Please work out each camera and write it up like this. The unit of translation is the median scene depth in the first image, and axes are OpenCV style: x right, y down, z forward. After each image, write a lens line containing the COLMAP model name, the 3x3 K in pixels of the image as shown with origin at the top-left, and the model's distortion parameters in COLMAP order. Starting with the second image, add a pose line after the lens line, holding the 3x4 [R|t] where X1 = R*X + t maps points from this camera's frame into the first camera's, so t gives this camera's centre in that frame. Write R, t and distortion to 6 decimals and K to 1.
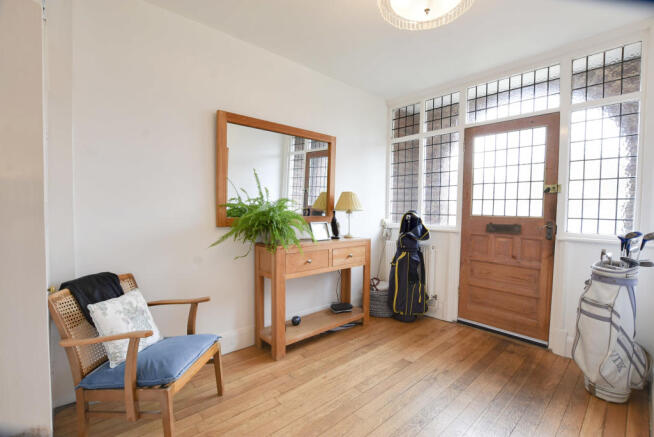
lens RADIAL K [[292.8, 0, 335.8], [0, 292.8, 220.8], [0, 0, 1]] dist [-0.042003, 0.011351]
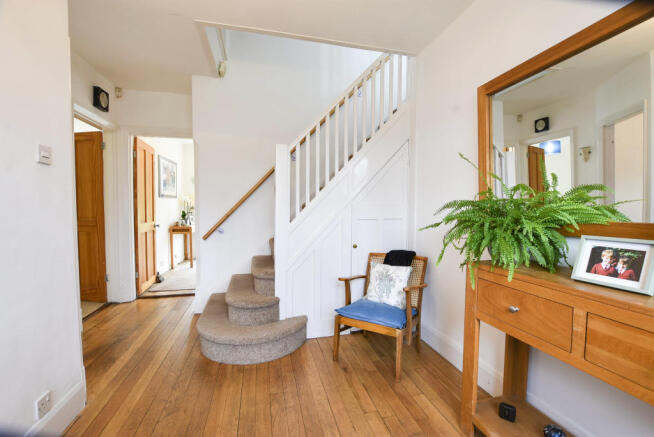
lens RADIAL K [[292.8, 0, 335.8], [0, 292.8, 220.8], [0, 0, 1]] dist [-0.042003, 0.011351]
pose [[-0.474375, 0.024312, -0.879987, 0.516943], [-0.047129, 0.997484, 0.052964, -0.026099], [0.879060, 0.066598, -0.472036, 1.031593]]
